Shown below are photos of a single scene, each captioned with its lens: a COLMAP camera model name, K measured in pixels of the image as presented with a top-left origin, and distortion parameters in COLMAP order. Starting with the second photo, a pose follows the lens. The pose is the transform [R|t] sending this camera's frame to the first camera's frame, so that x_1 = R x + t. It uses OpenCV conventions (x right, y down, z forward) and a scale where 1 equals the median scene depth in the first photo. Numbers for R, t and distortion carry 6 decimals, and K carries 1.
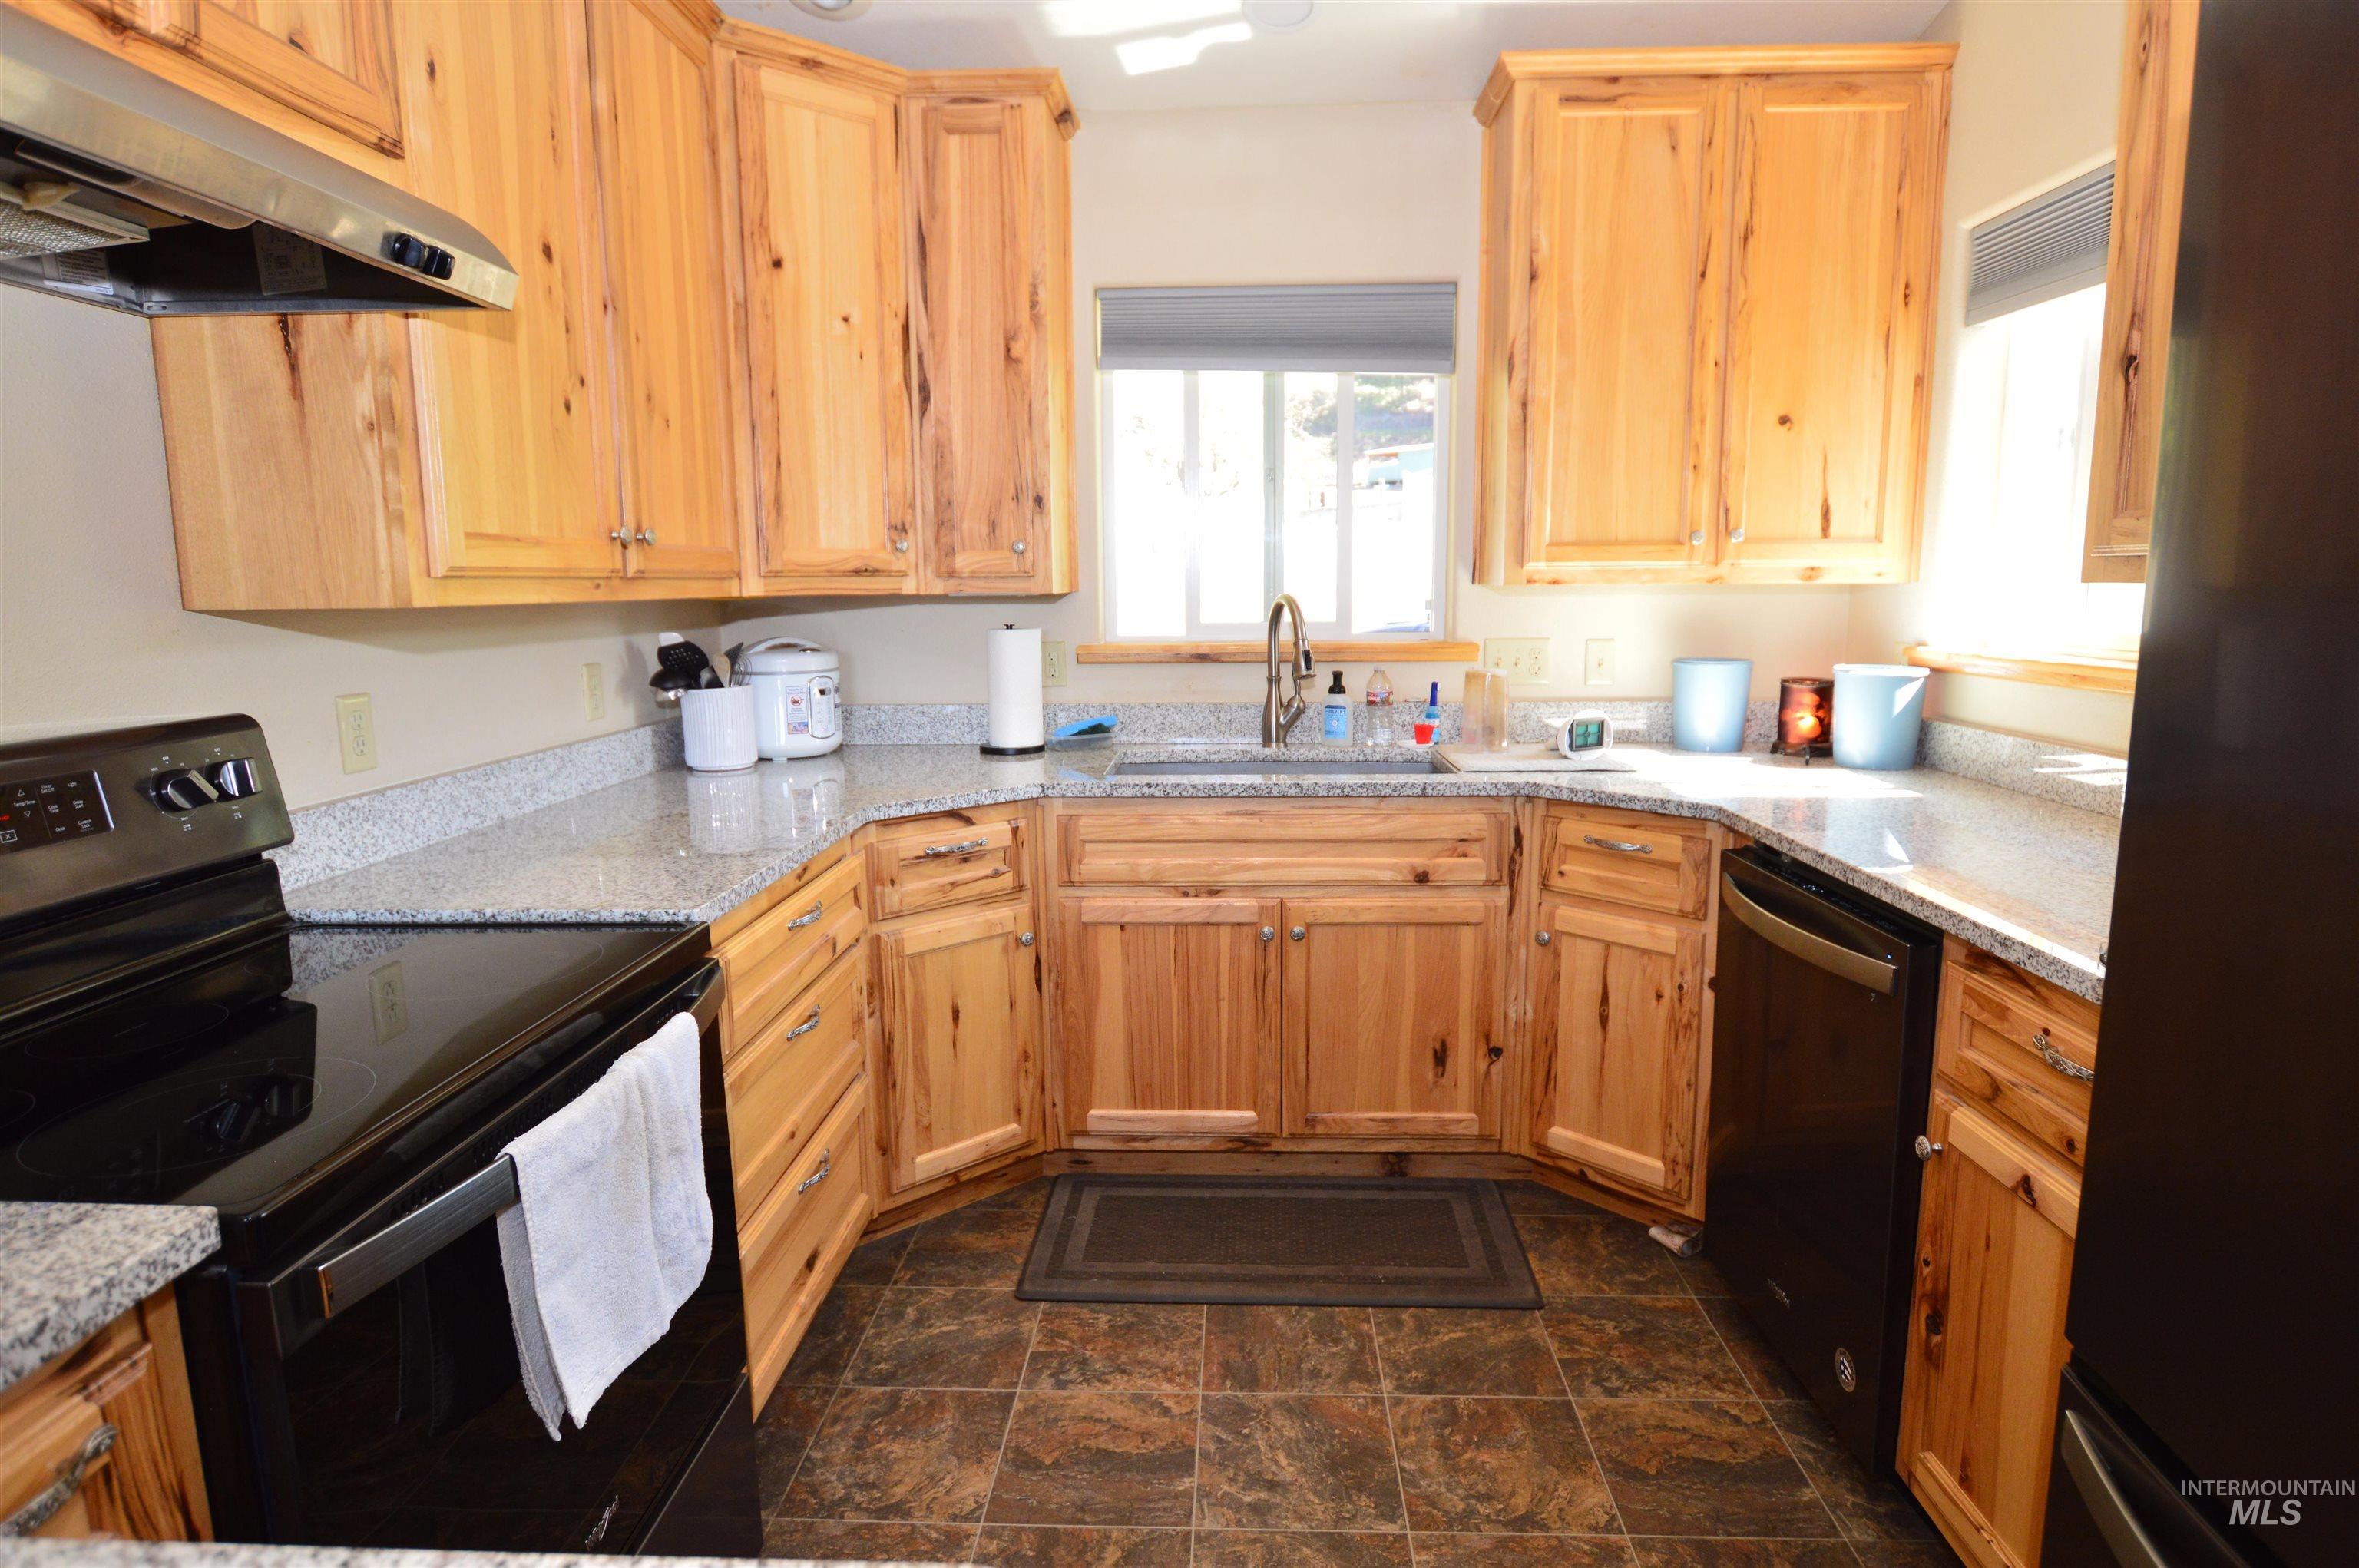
lens RADIAL K [[1266.1, 0, 1184.8], [0, 1266.1, 778.1], [0, 0, 1]] dist [-0.018159, -0.000094]
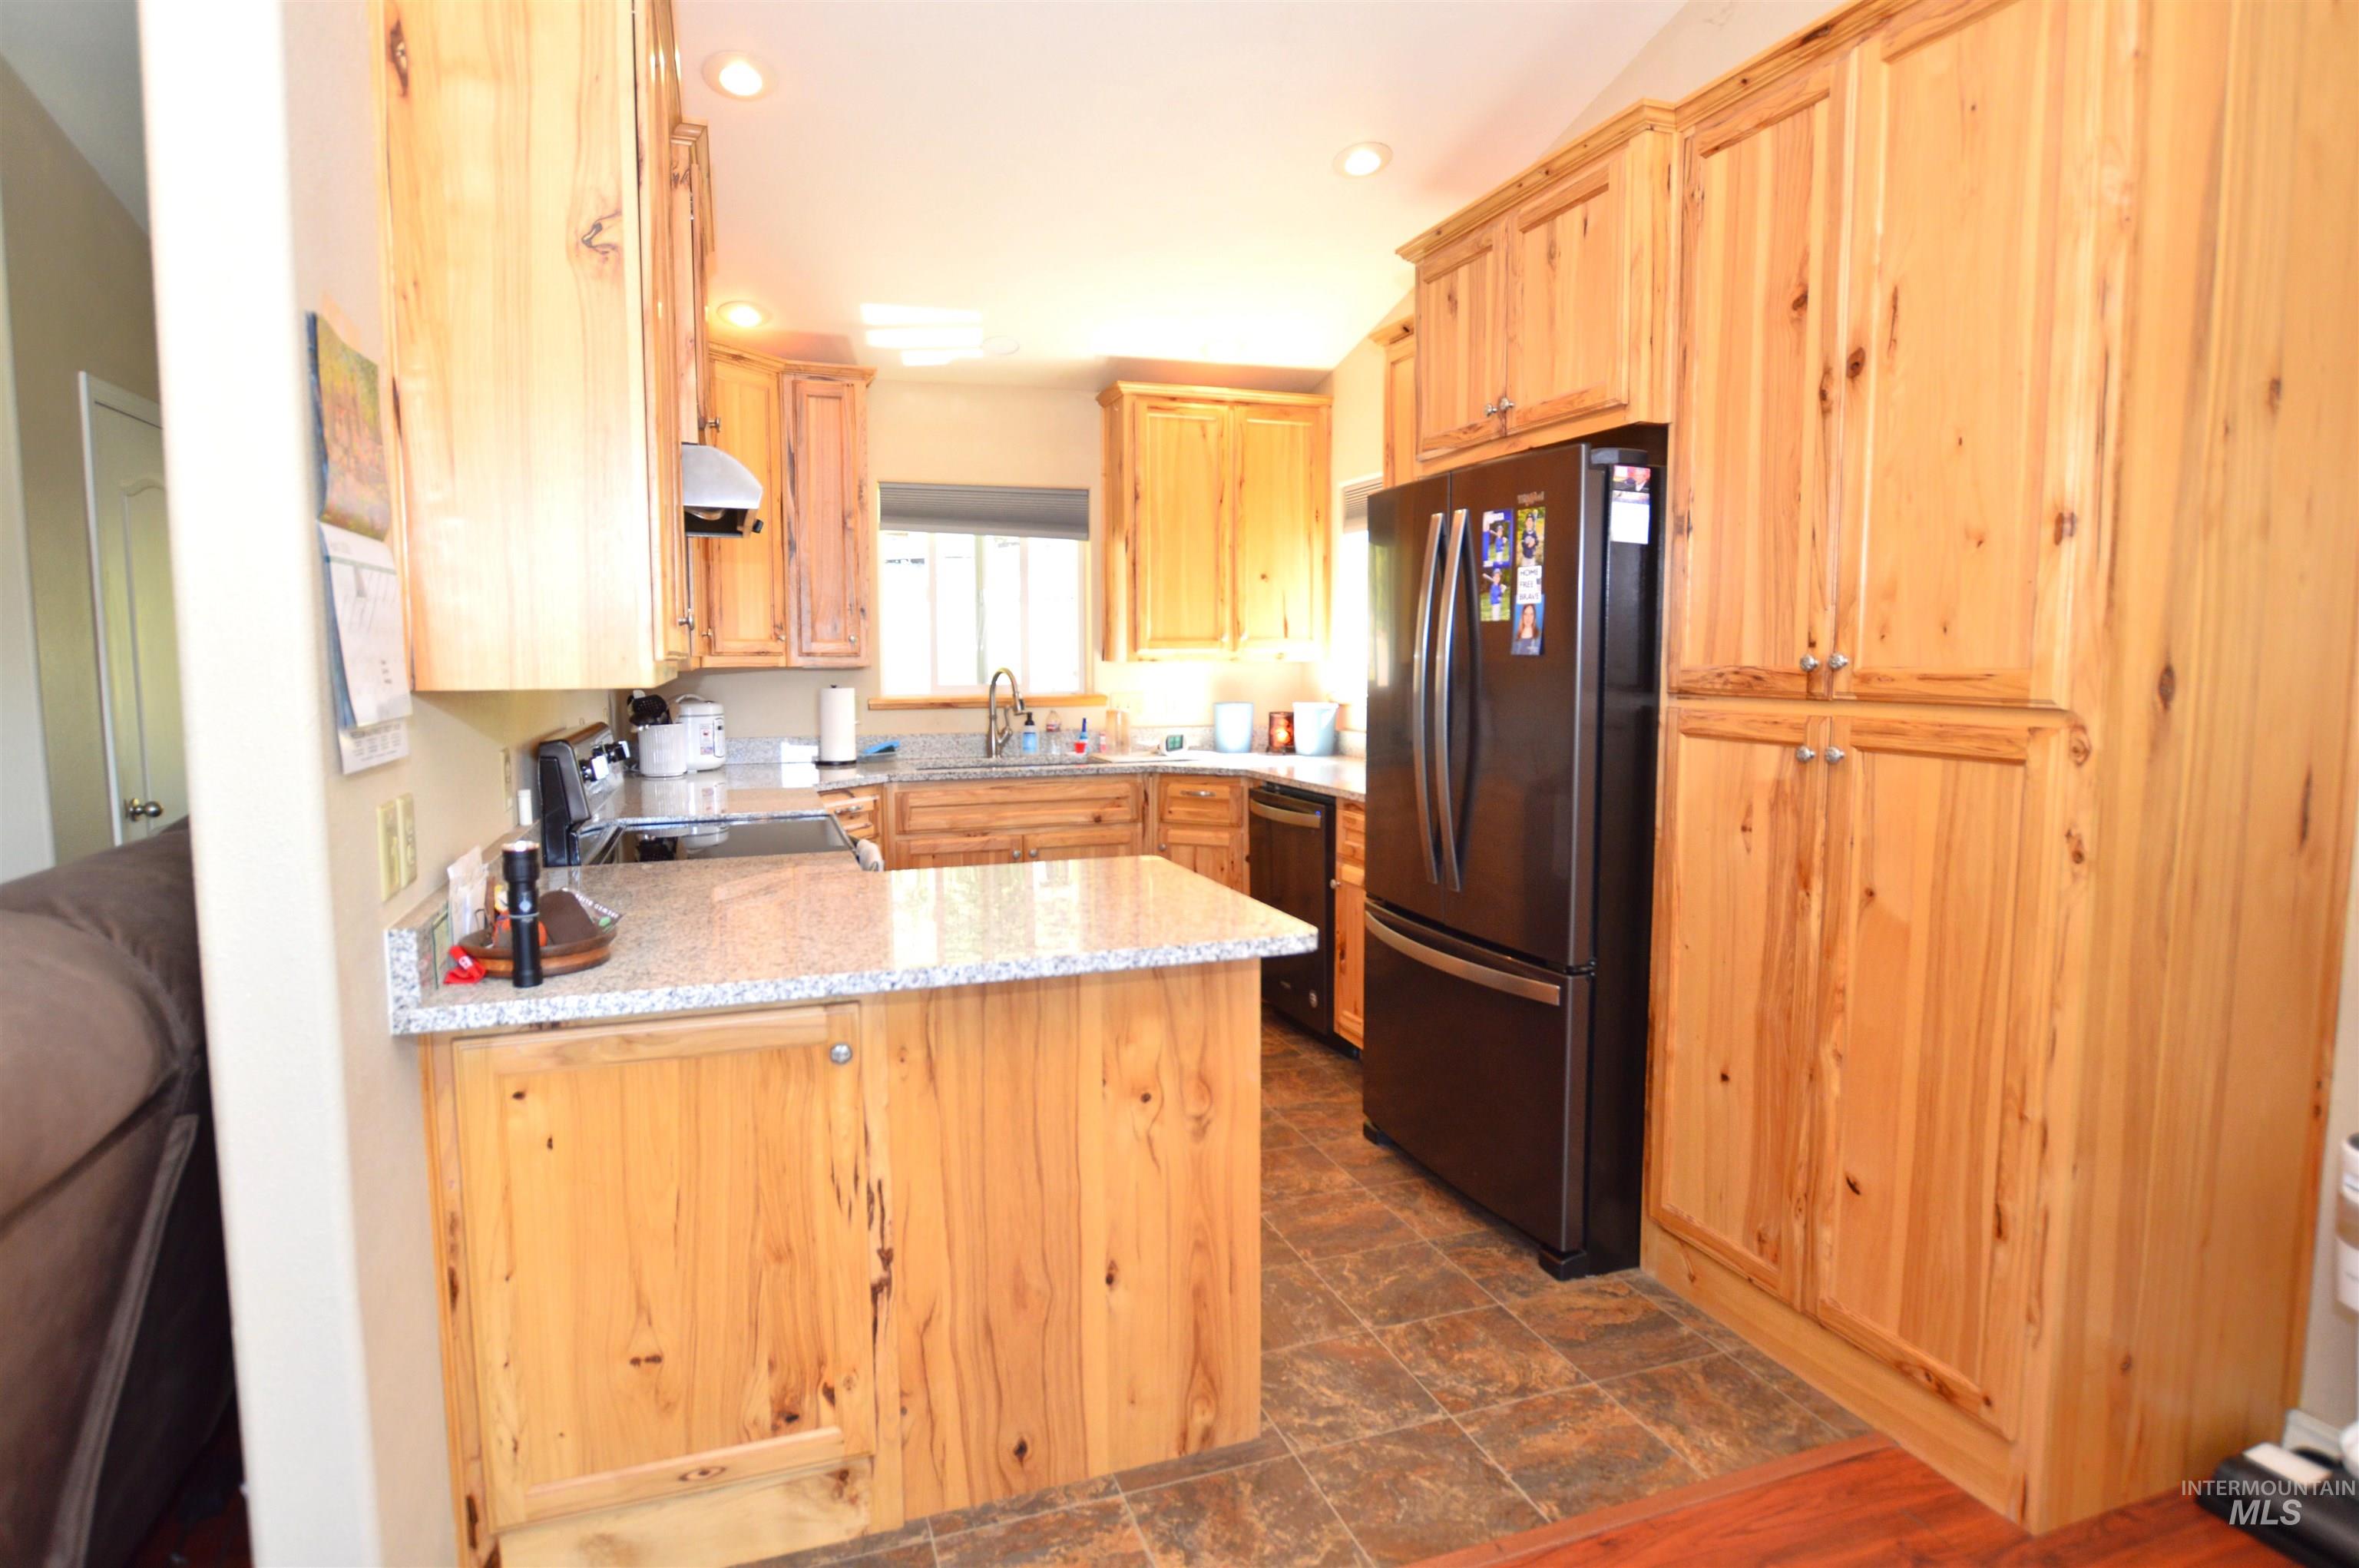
lens RADIAL K [[1266.1, 0, 1179.1], [0, 1266.1, 782.2], [0, 0, 1]] dist [-0.018159, -0.000094]
pose [[0.930376, -0.032080, 0.365200, -0.355836], [0.052556, 0.997546, -0.046264, 0.110476], [-0.362820, 0.062236, 0.929779, -0.722976]]
